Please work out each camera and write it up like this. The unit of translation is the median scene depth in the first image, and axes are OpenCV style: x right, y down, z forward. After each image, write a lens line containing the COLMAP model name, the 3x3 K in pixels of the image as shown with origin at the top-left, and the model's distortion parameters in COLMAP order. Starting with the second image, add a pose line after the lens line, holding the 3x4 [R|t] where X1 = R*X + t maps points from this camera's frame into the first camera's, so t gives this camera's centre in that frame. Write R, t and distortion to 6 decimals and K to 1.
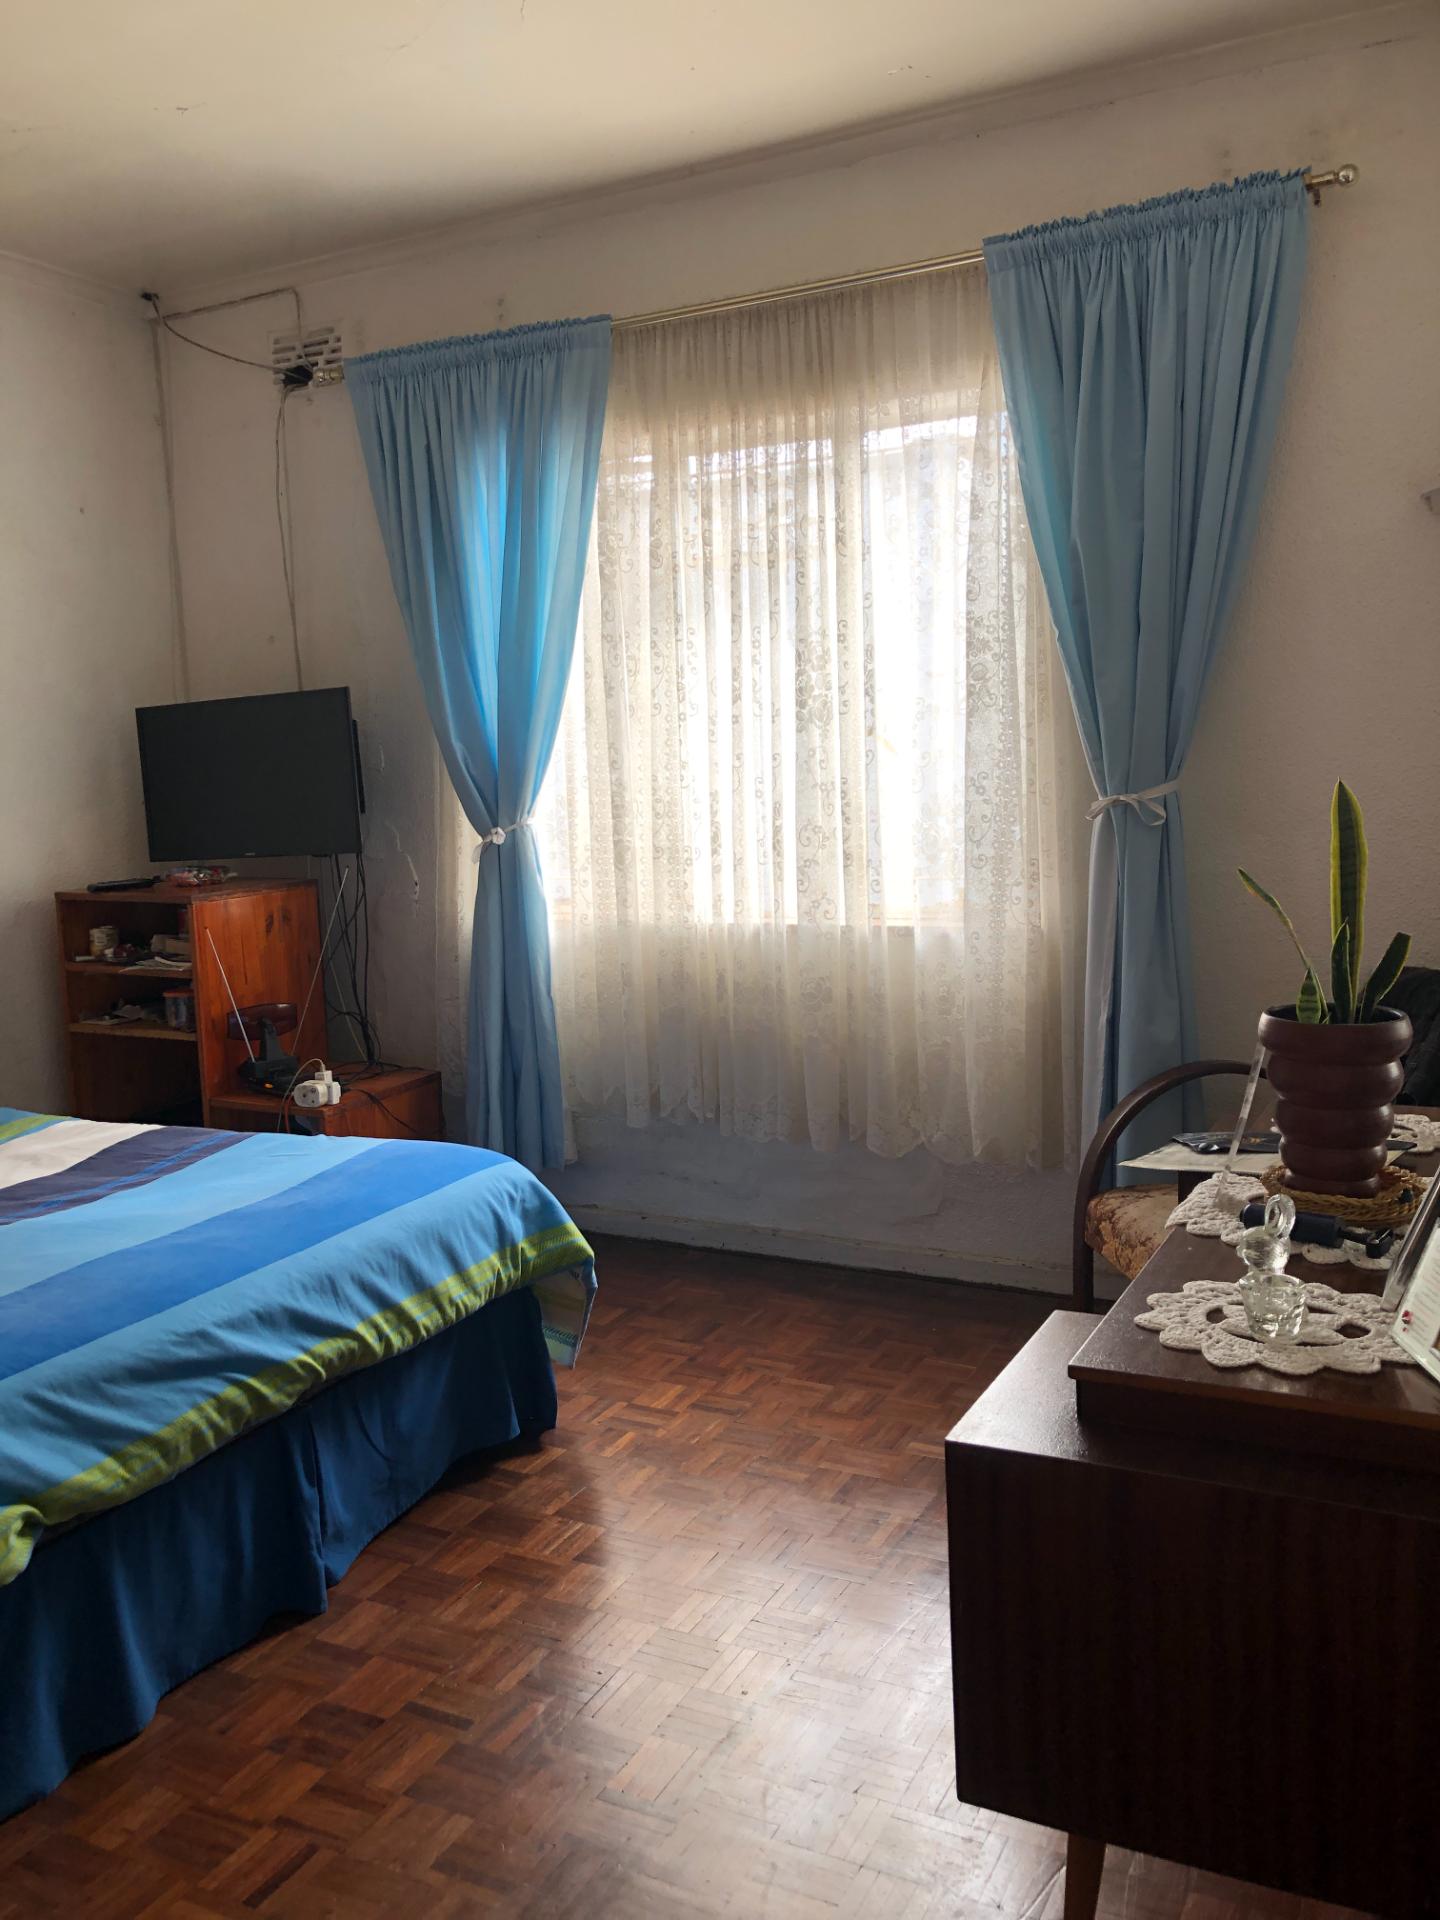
lens RADIAL K [[1582.0, 0, 720.0], [0, 1582.0, 960.0], [0, 0, 1]] dist [0.046985, -0.041720]
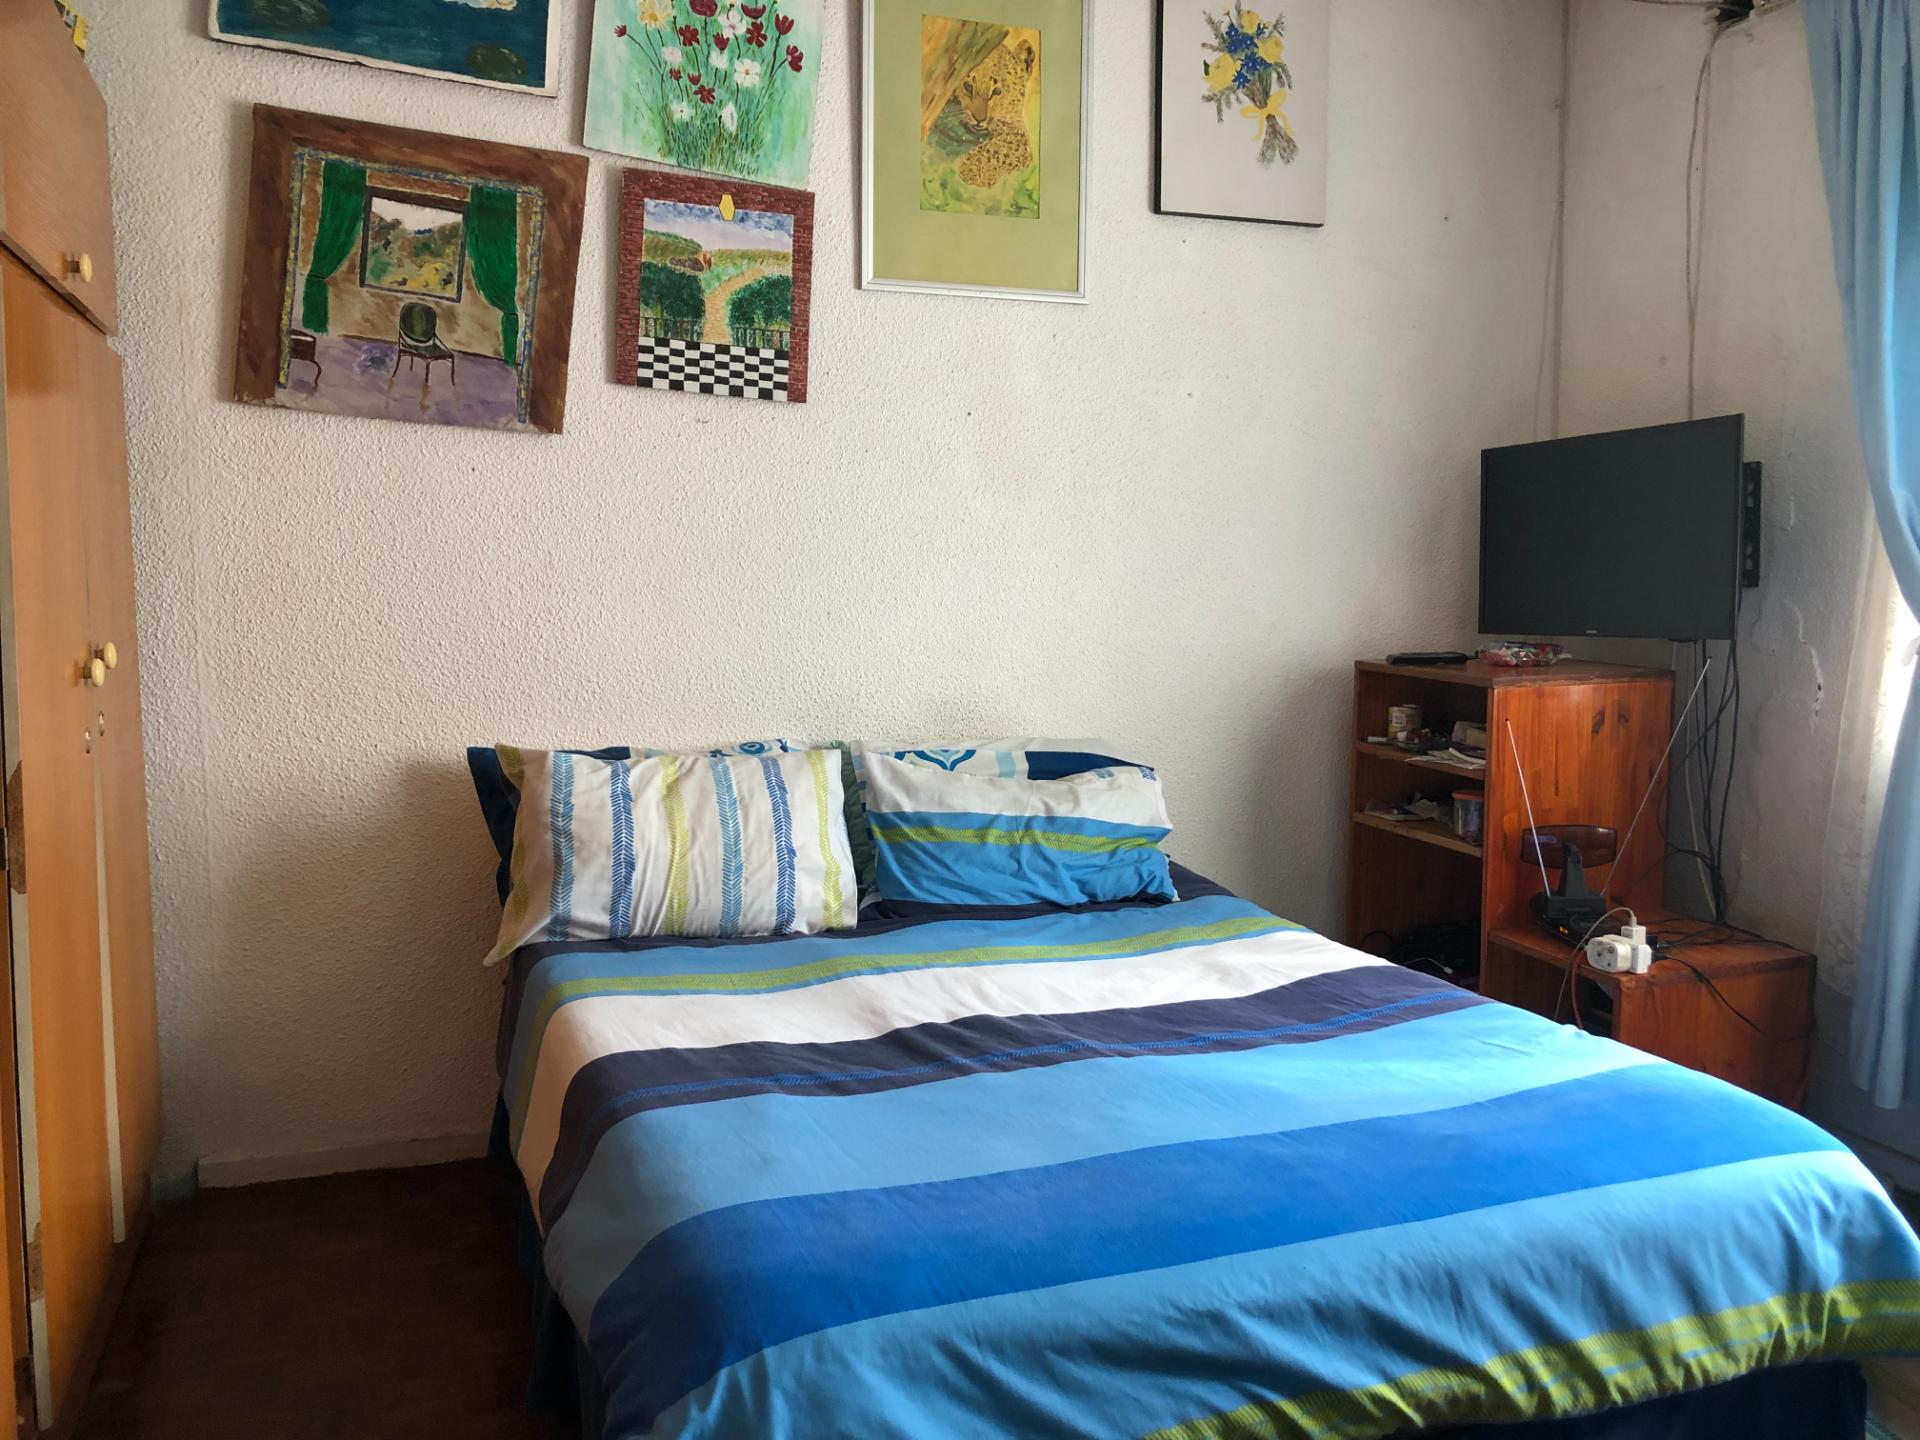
lens RADIAL K [[1582.0, 0, 960.0], [0, 1582.0, 720.0], [0, 0, 1]] dist [0.046985, -0.041720]
pose [[0.727826, 0.104769, -0.677711, 0.021886], [-0.109557, 0.993332, 0.035903, -0.022247], [0.676953, 0.048117, 0.734451, 0.269870]]
